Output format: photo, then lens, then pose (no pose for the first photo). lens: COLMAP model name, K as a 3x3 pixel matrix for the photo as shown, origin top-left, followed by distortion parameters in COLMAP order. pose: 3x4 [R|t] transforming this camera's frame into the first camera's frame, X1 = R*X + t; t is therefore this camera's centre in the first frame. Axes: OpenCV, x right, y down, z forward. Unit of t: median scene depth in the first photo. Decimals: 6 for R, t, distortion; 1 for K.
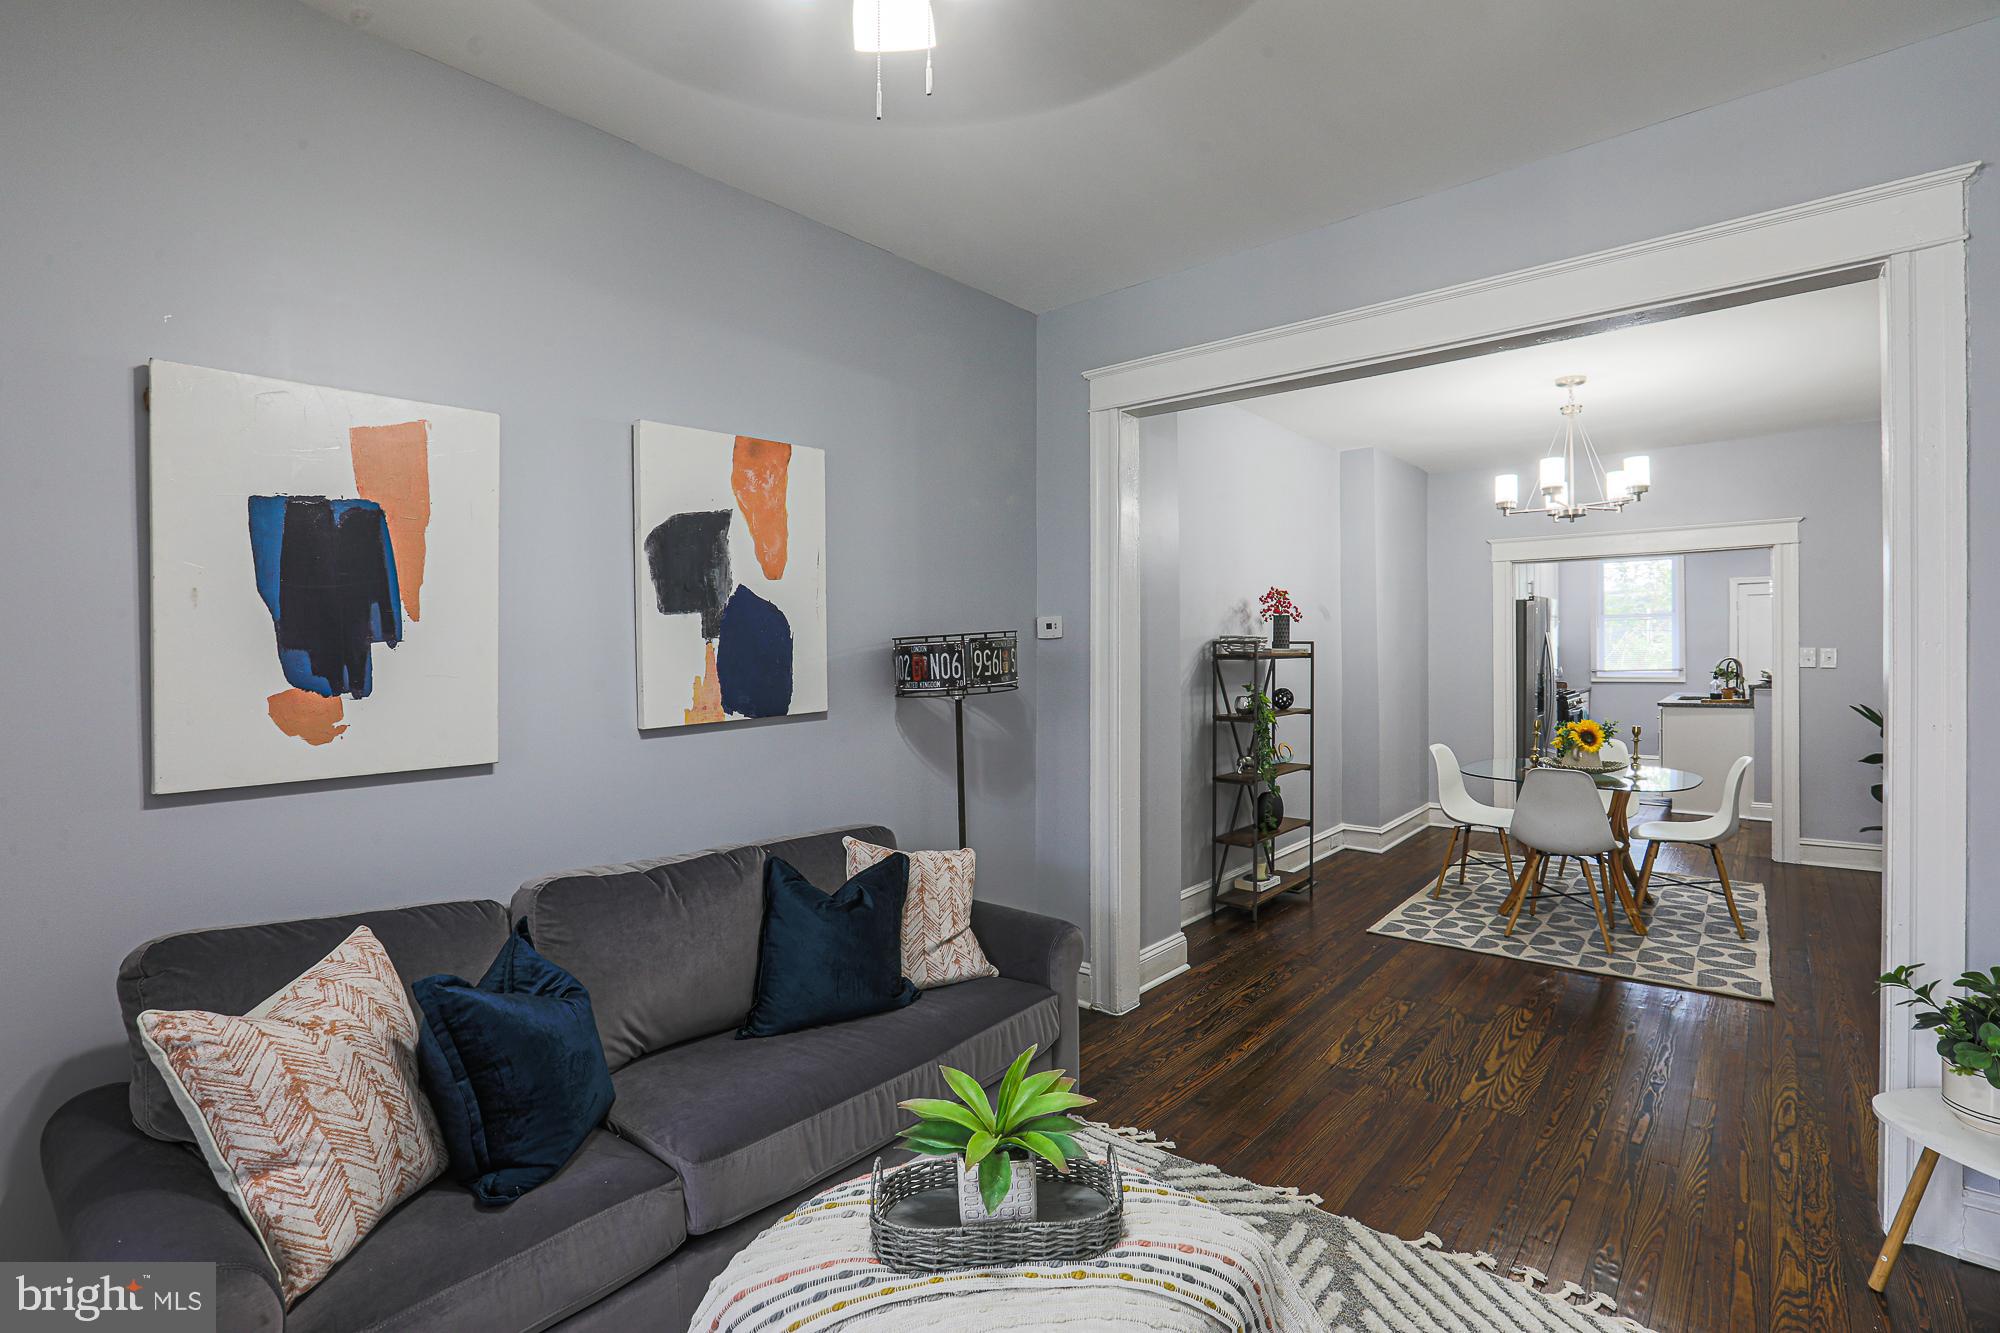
lens RADIAL K [[950.3, 0, 993.2], [0, 950.3, 658.0], [0, 0, 1]] dist [-0.071825, 0.048451]
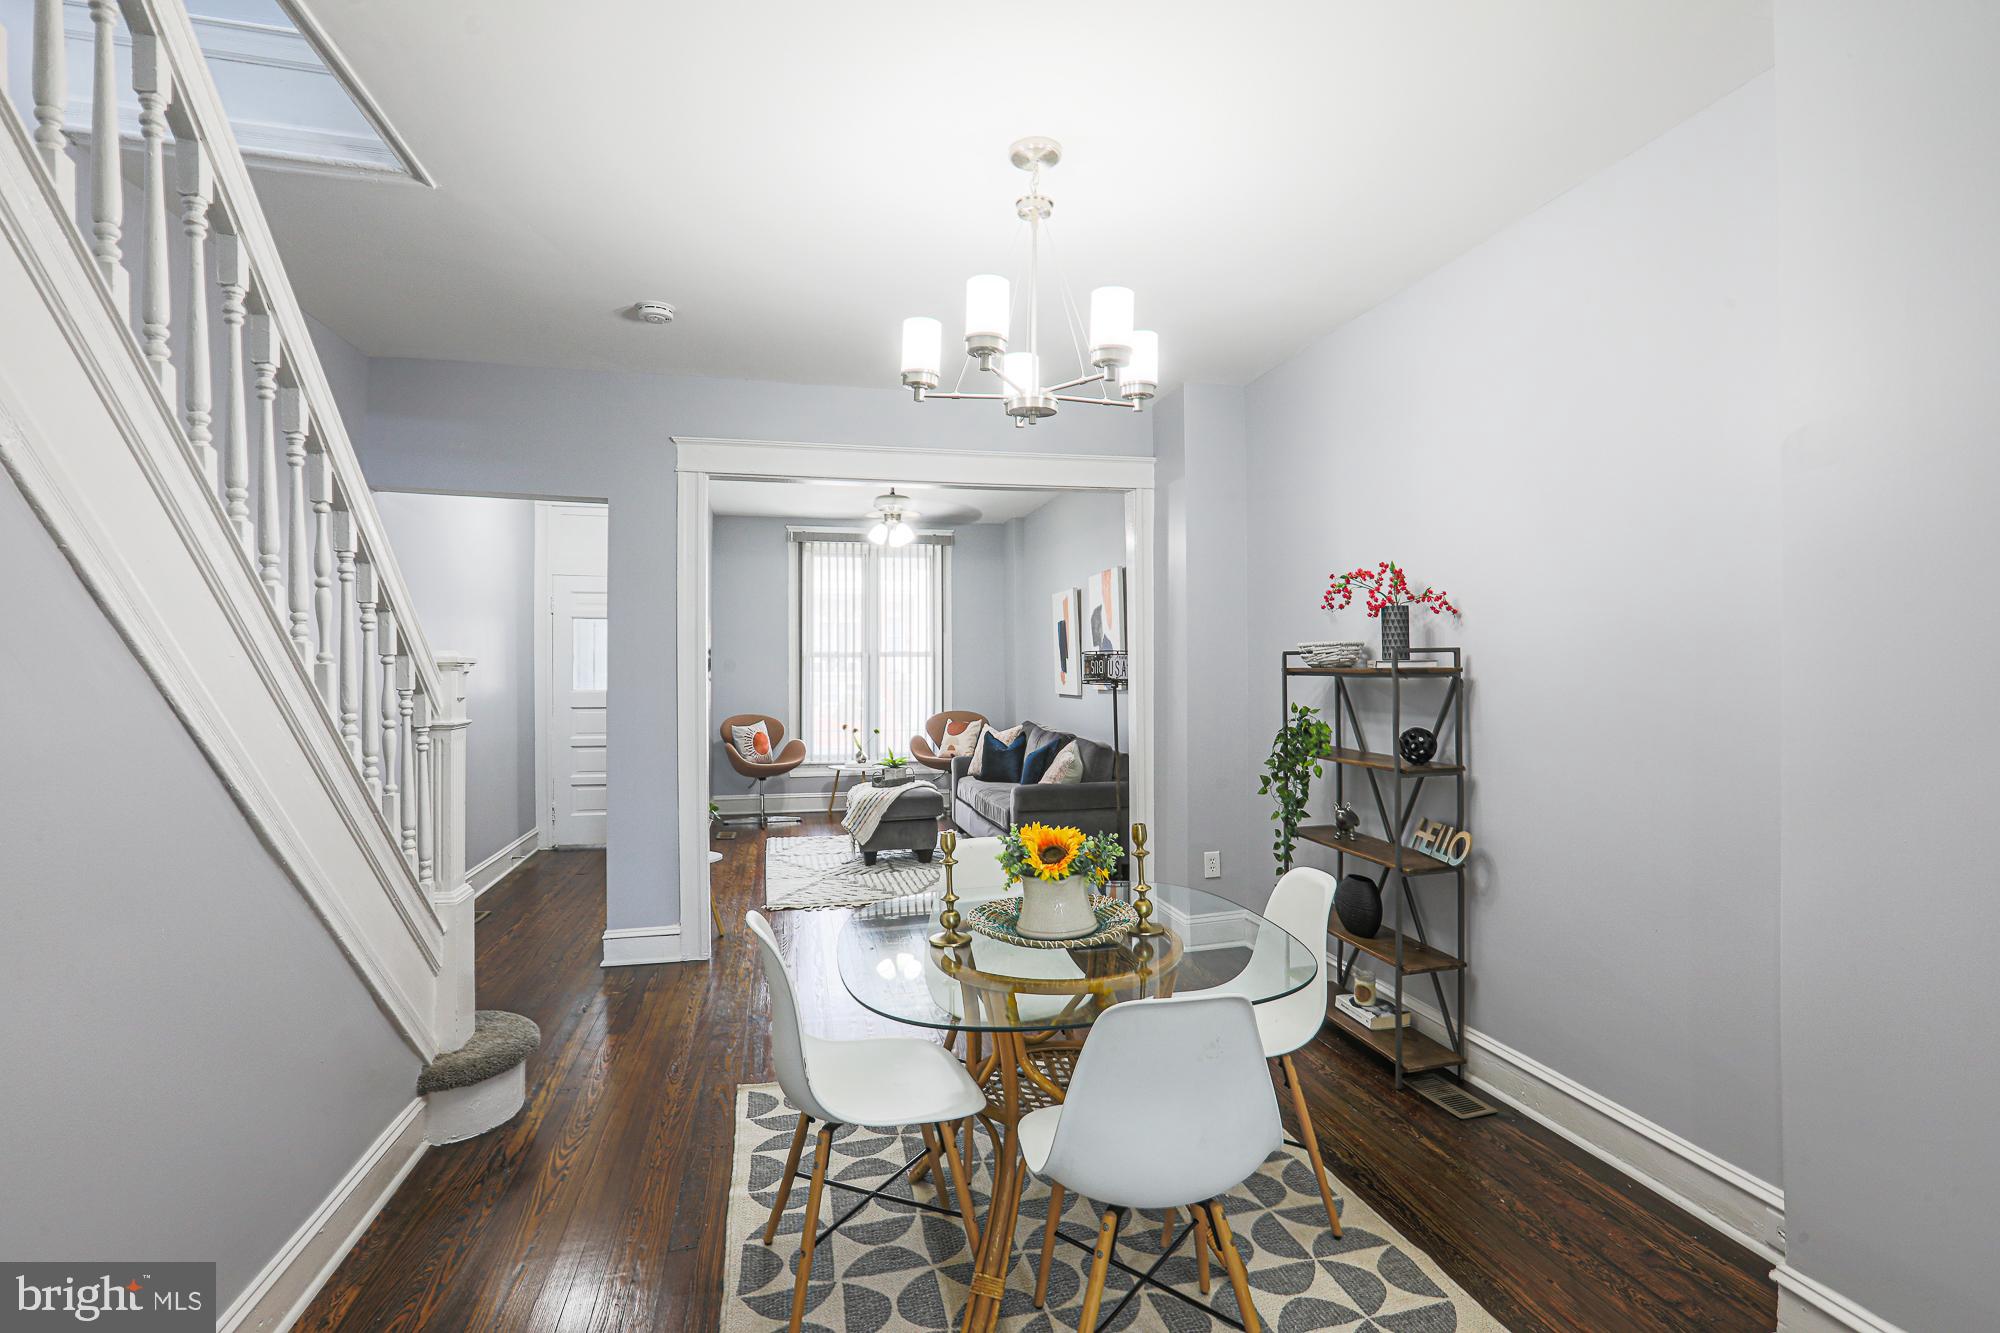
lens RADIAL K [[914.4, 0, 1012.9], [0, 914.4, 657.8], [0, 0, 1]] dist [-0.028594, 0.000491]
pose [[-0.584592, 0.010319, -0.811262, 1.687230], [0.006099, 0.999947, 0.008324, -0.034490], [0.811304, -0.000082, -0.584624, 2.080992]]
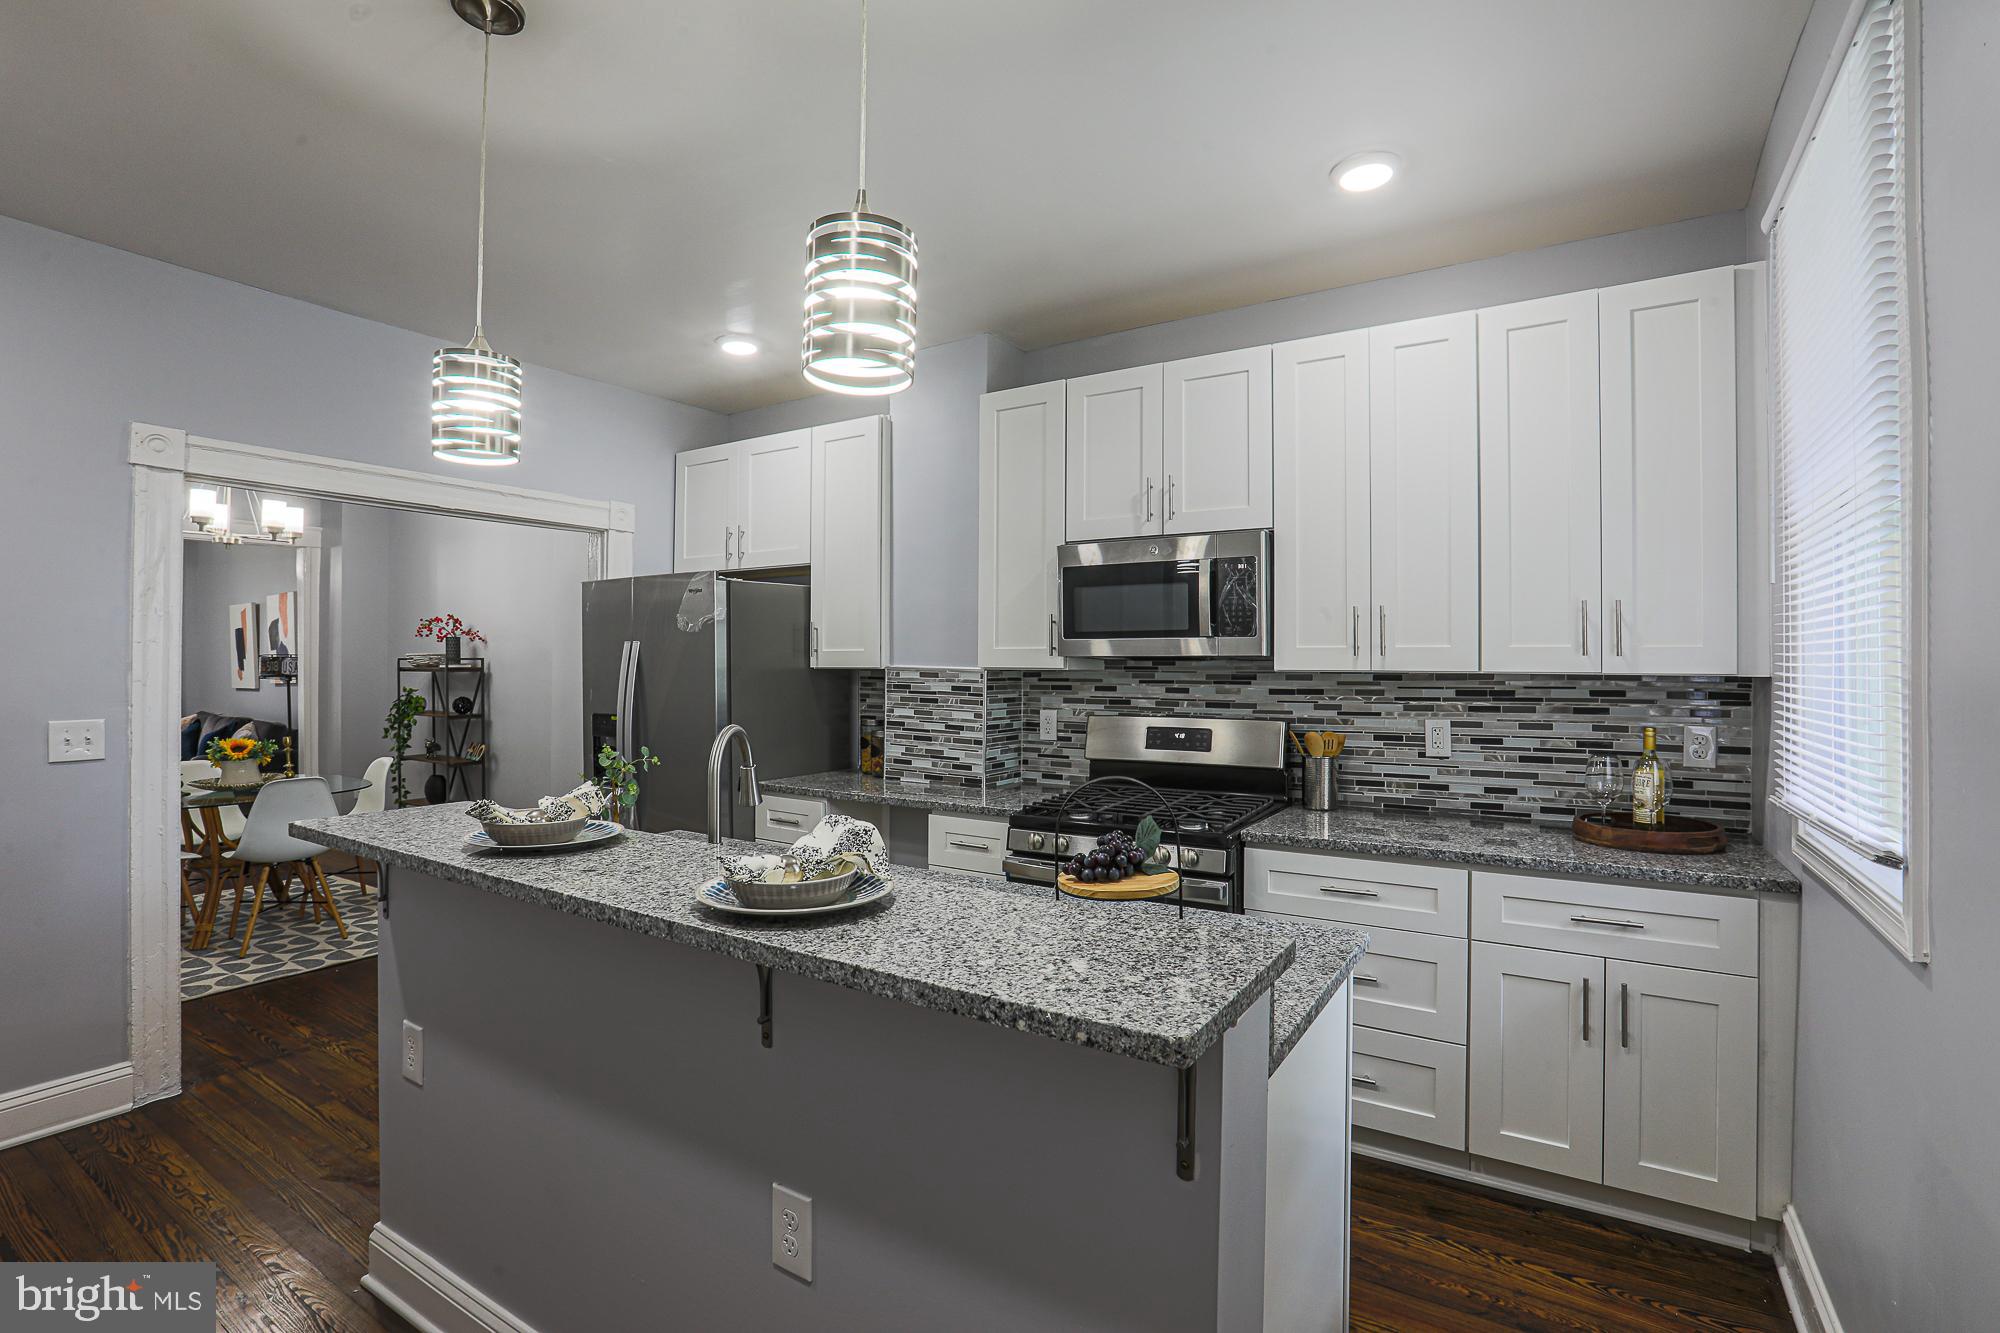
lens RADIAL K [[914.4, 0, 1012.9], [0, 914.4, 657.8], [0, 0, 1]] dist [-0.028594, 0.000491]
pose [[0.146634, 0.005707, -0.989174, 2.854164], [-0.012974, 0.999908, 0.003846, -0.058820], [0.989106, 0.012270, 0.146695, 2.806663]]
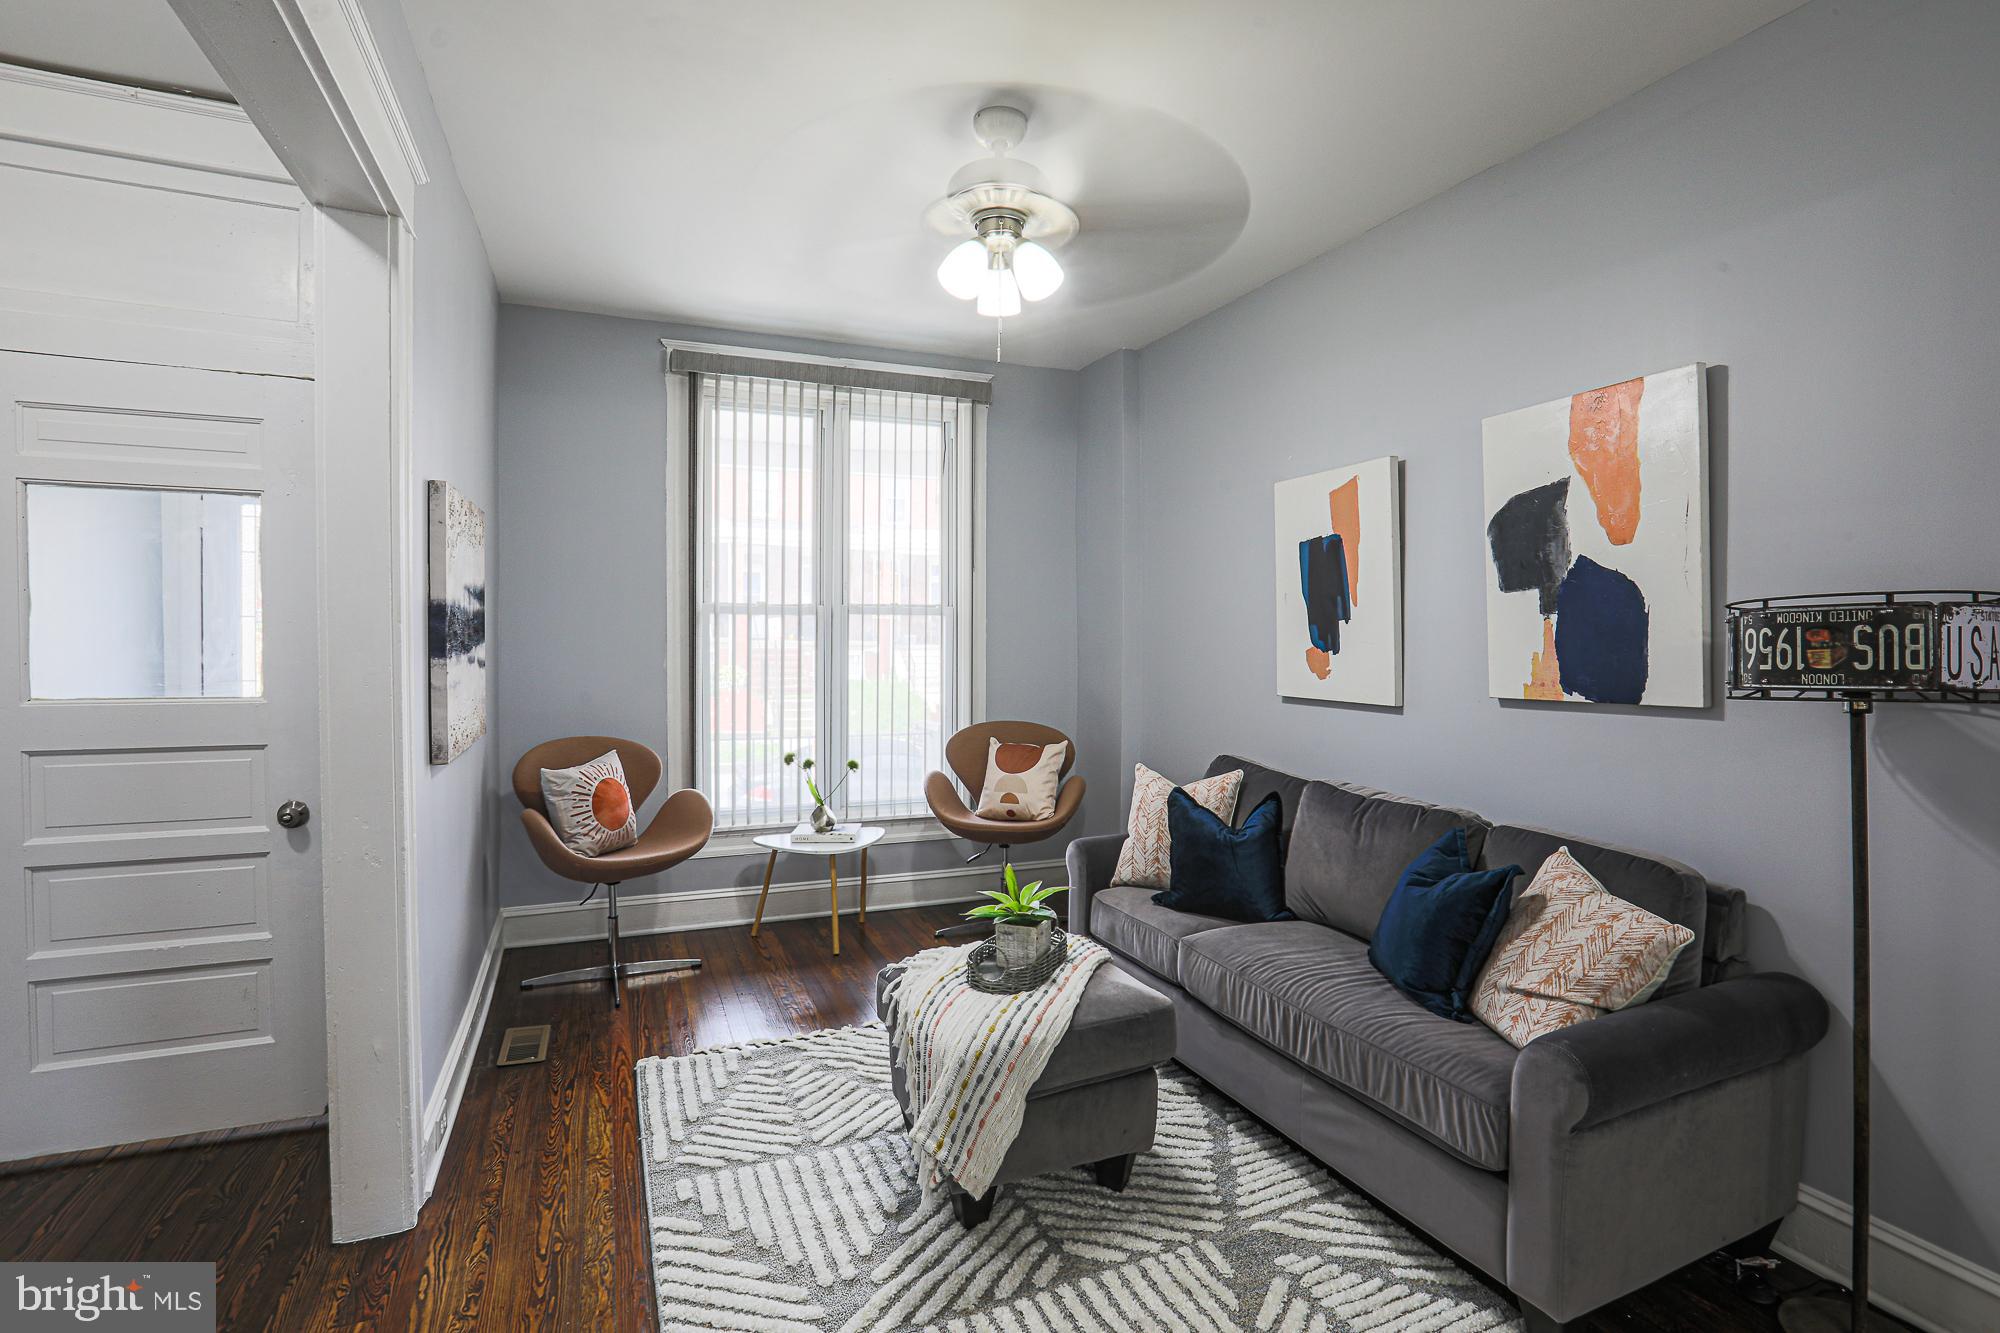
lens RADIAL K [[914.4, 0, 1012.9], [0, 914.4, 657.8], [0, 0, 1]] dist [-0.028594, 0.000491]
pose [[-0.435549, 0.034477, -0.899504, 0.780215], [-0.007488, 0.999093, 0.041920, -0.010652], [0.900134, 0.024994, -0.434896, 0.897891]]
